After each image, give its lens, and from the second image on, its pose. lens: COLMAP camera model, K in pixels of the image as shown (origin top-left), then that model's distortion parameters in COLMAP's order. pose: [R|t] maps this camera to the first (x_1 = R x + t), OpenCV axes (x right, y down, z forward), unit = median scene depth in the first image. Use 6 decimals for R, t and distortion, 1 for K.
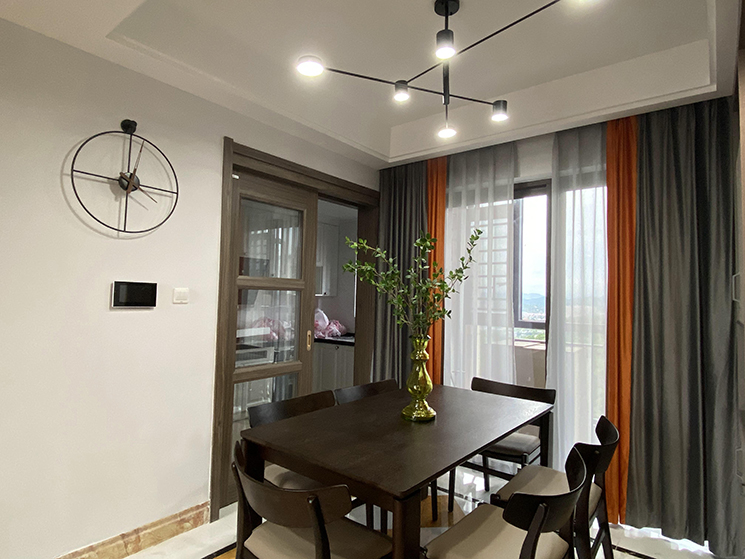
lens RADIAL K [[417.2, 0, 372.5], [0, 417.2, 279.5], [0, 0, 1]] dist [-0.000706, -0.000492]
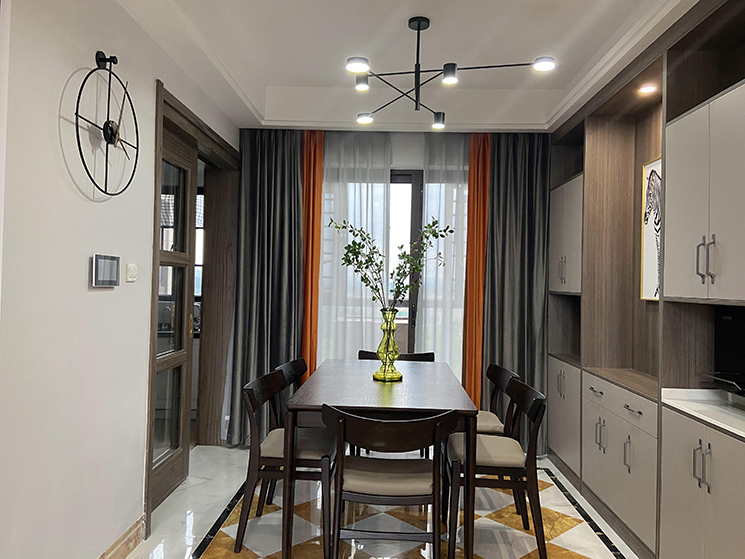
lens RADIAL K [[568.1, 0, 372.5], [0, 568.1, 279.5], [0, 0, 1]] dist [0.000585, 0.000066]
pose [[0.789241, -0.002436, 0.614079, -0.640359], [-0.028723, 0.998751, 0.040877, -0.006087], [-0.613412, -0.049900, 0.788185, -0.147987]]
